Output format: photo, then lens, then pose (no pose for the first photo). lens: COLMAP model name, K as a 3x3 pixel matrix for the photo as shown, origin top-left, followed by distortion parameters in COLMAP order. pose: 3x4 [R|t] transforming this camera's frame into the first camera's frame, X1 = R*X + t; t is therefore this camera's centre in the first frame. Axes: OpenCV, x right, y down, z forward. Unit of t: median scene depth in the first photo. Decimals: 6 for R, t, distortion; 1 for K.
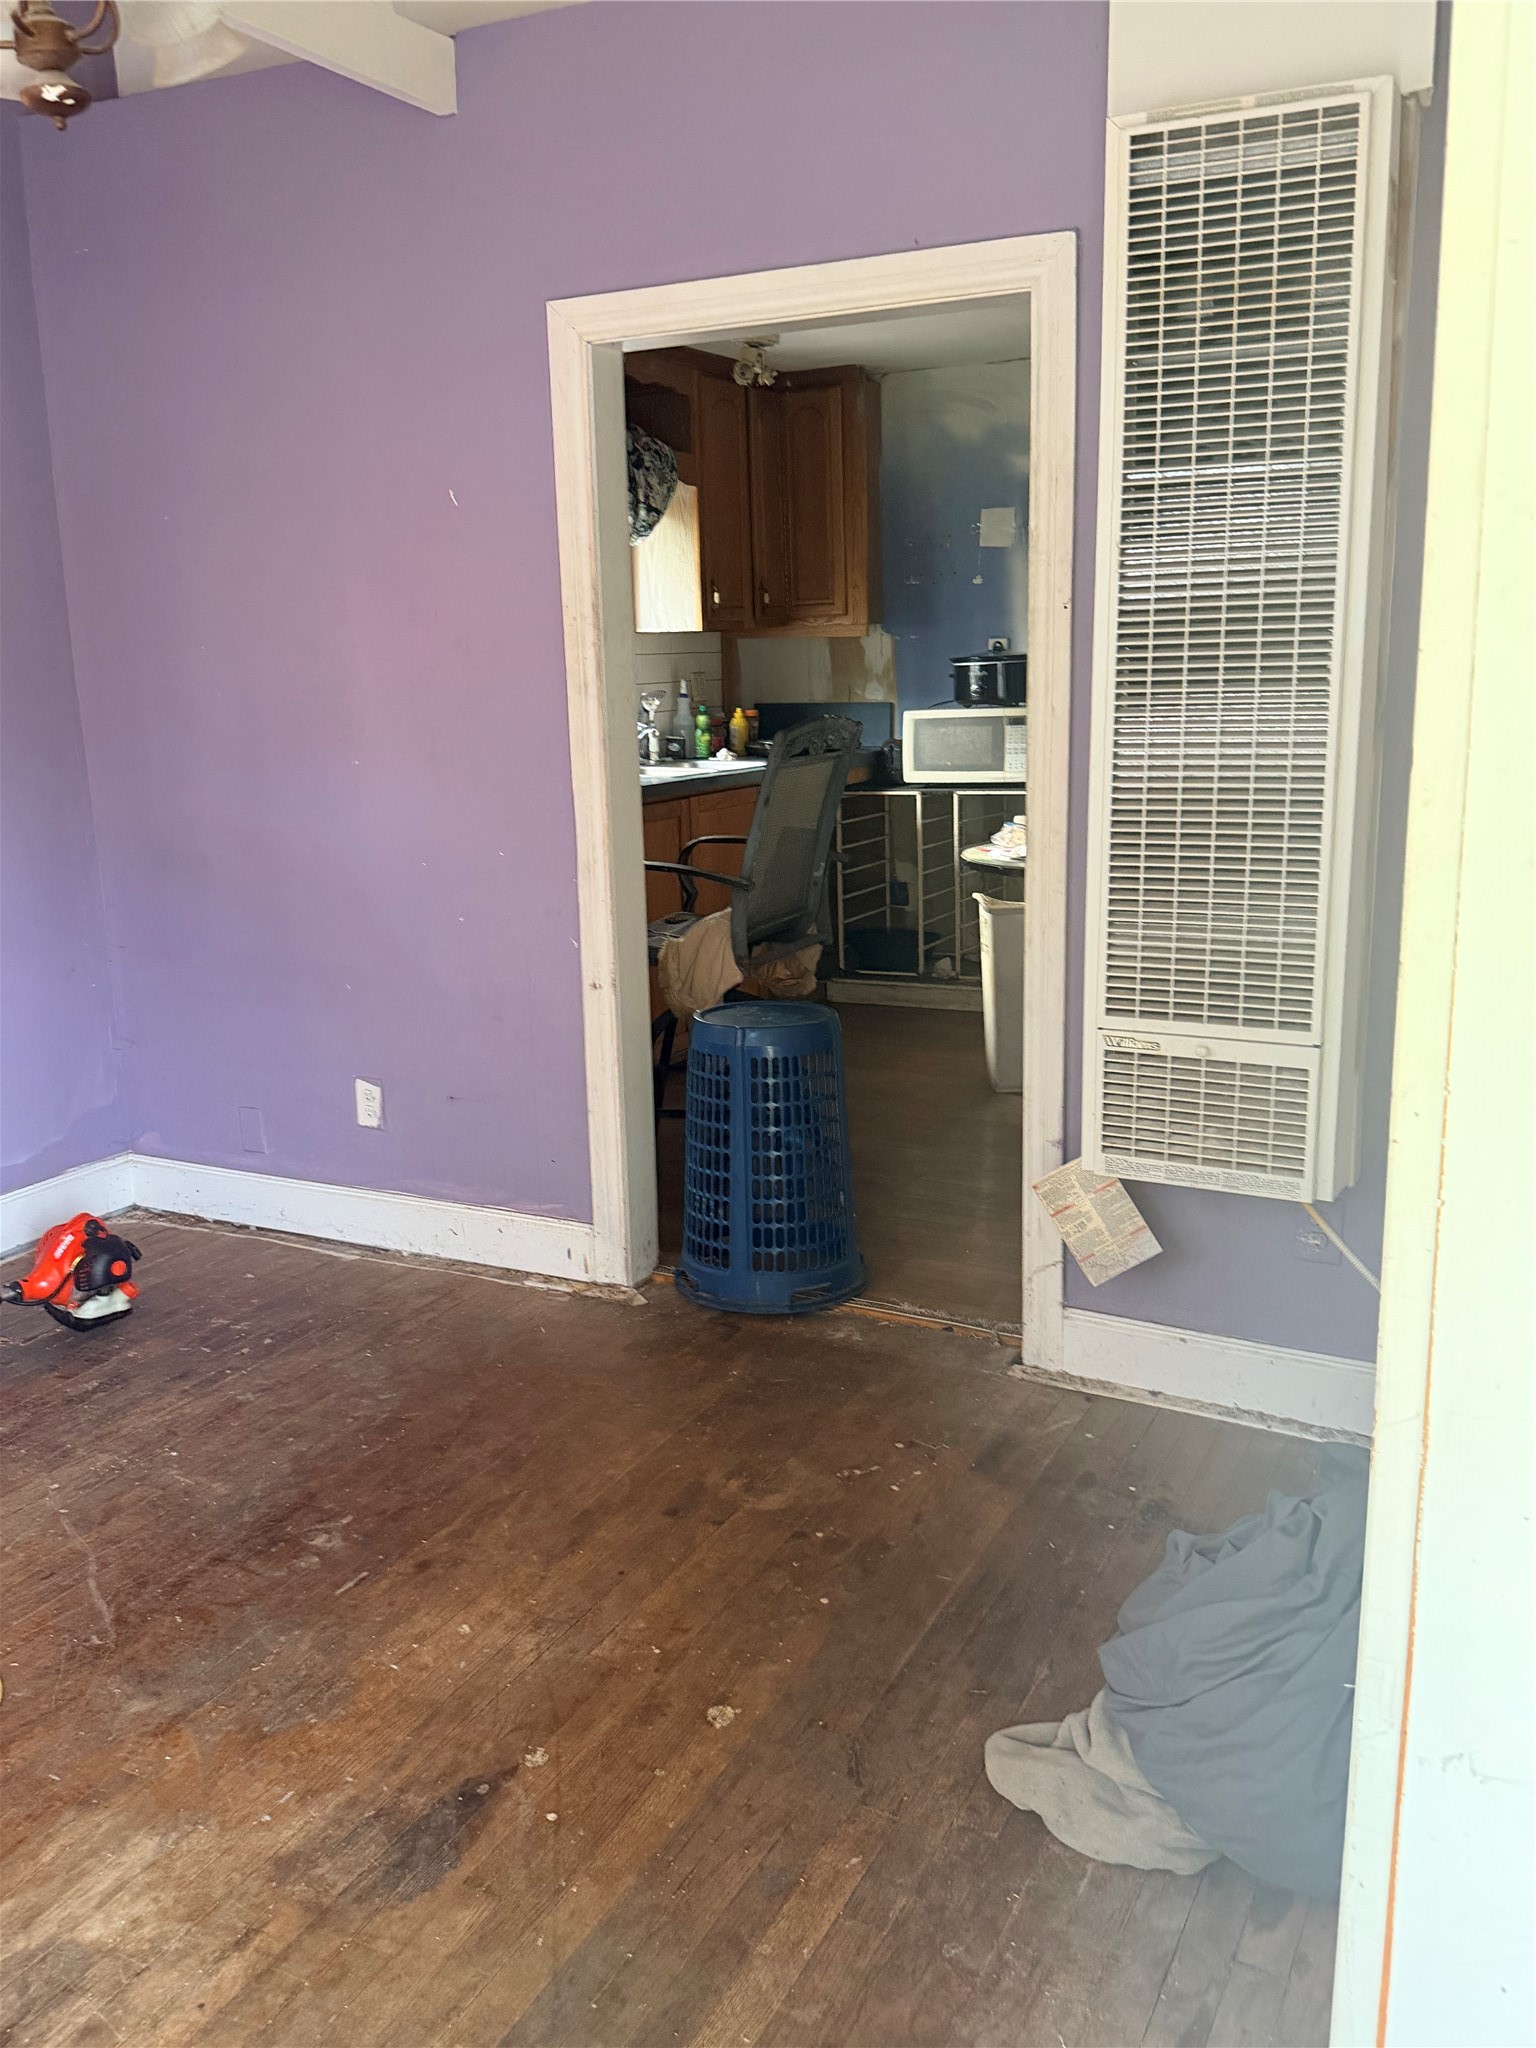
lens RADIAL K [[1692.2, 0, 751.4], [0, 1692.2, 1089.7], [0, 0, 1]] dist [0.109608, -0.187208]
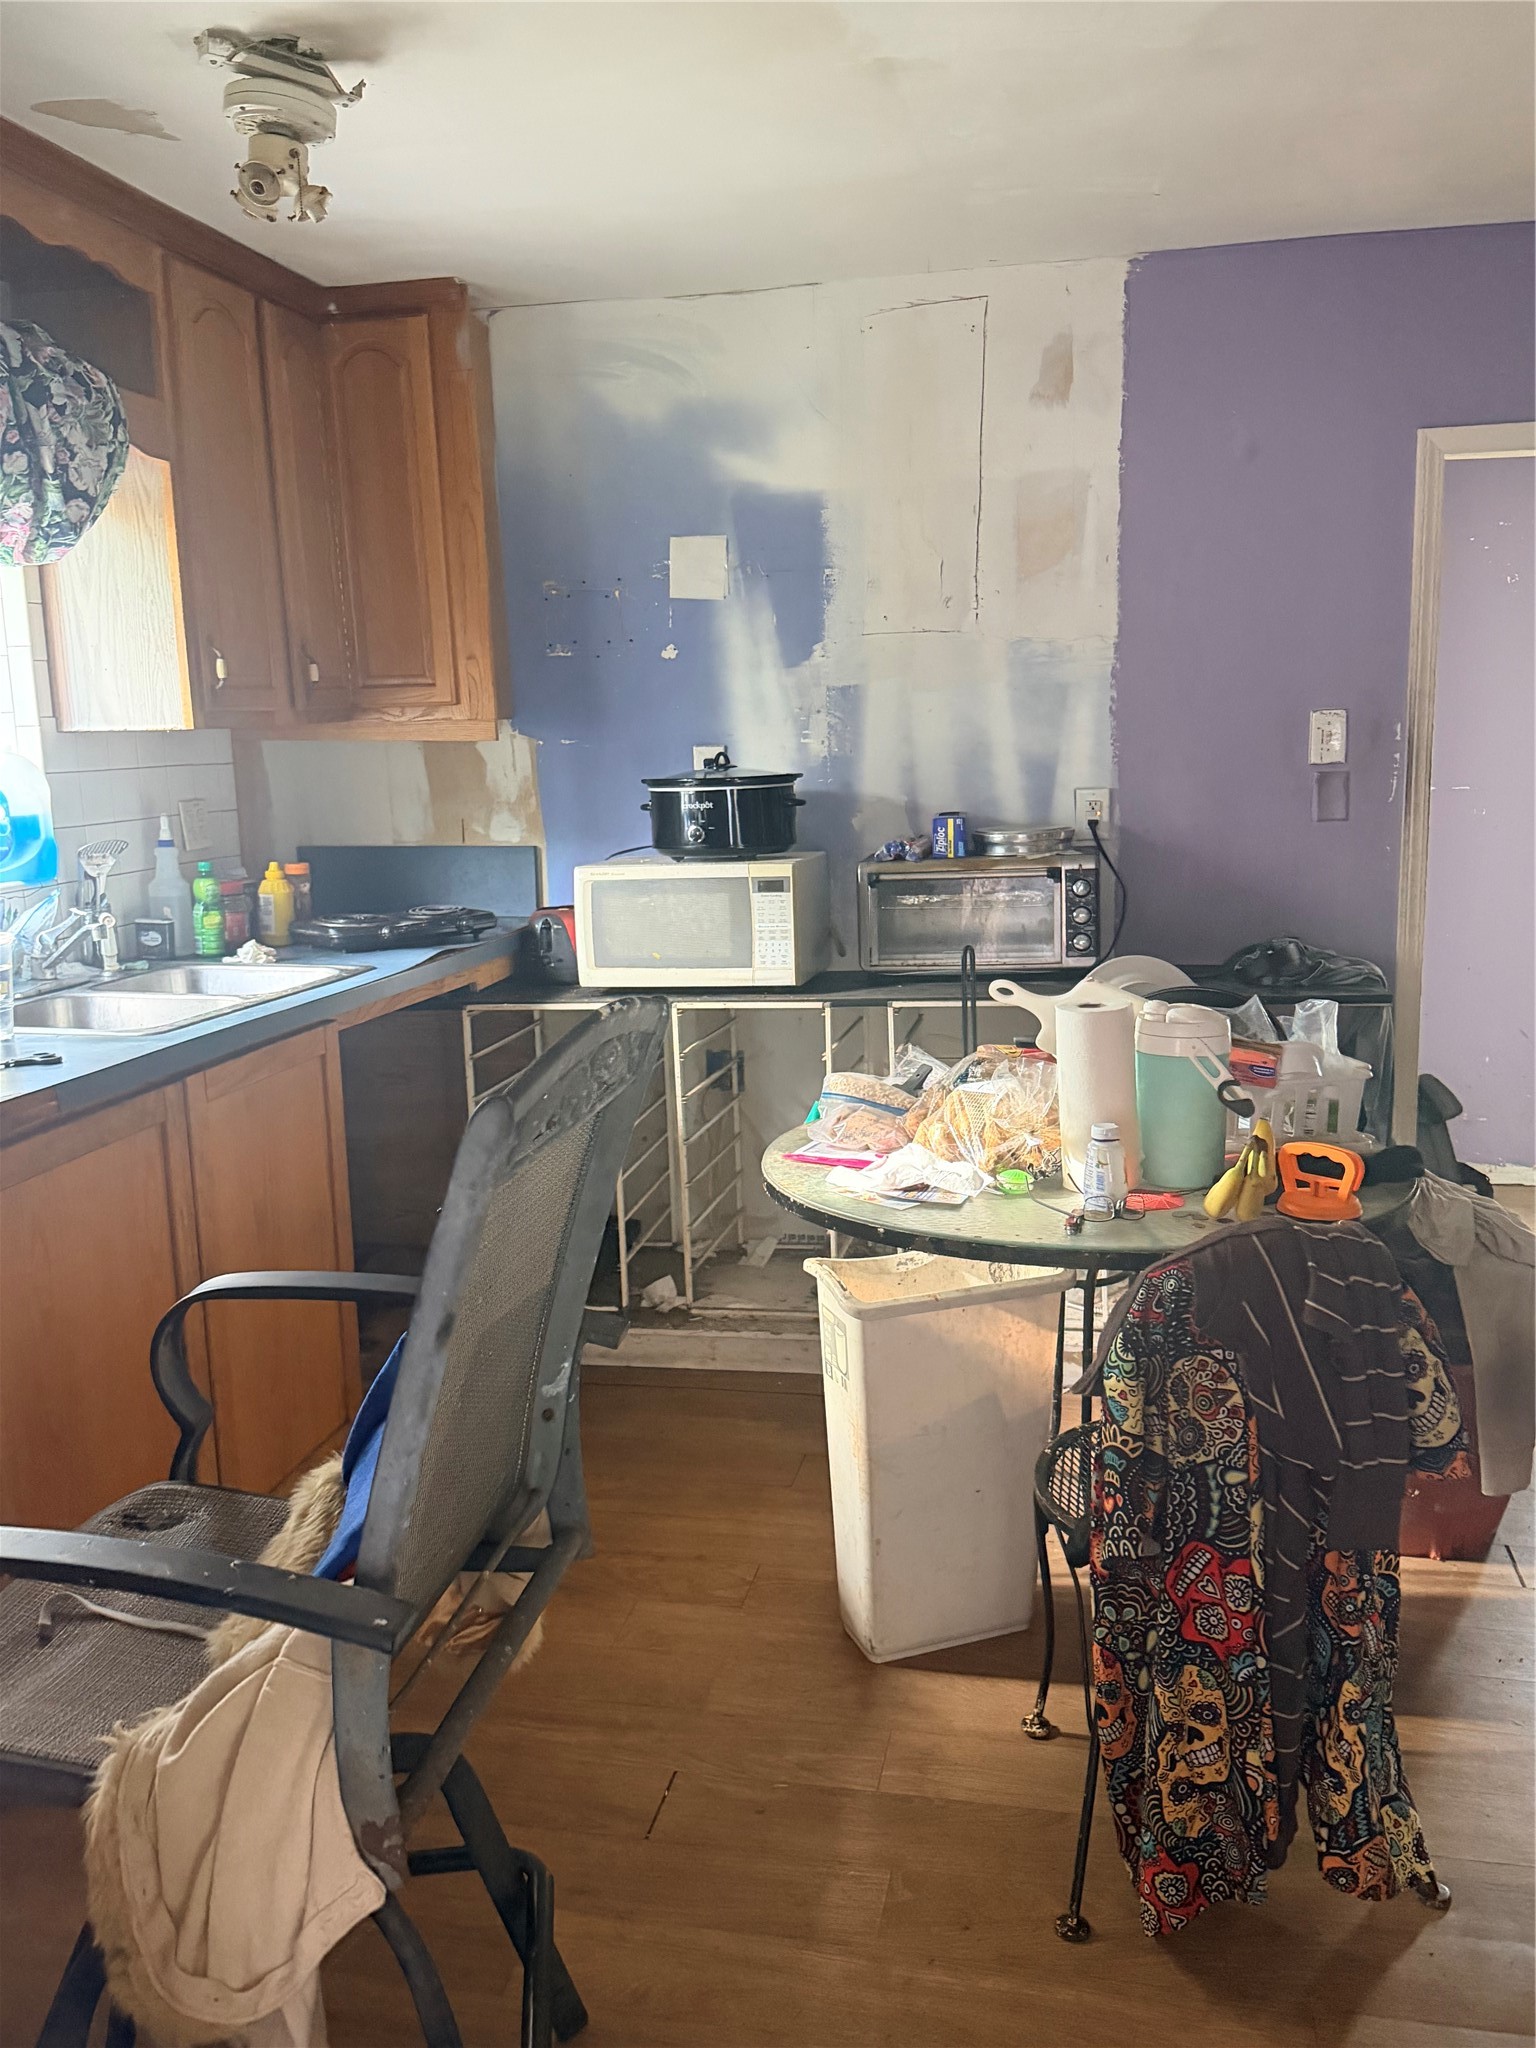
lens RADIAL K [[1692.2, 0, 781.1], [0, 1692.2, 1064.5], [0, 0, 1]] dist [0.109608, -0.187208]
pose [[0.957647, -0.050835, 0.283421, -0.020071], [0.068629, 0.996223, -0.053204, -0.233575], [-0.279646, 0.070402, 0.957519, 0.837178]]
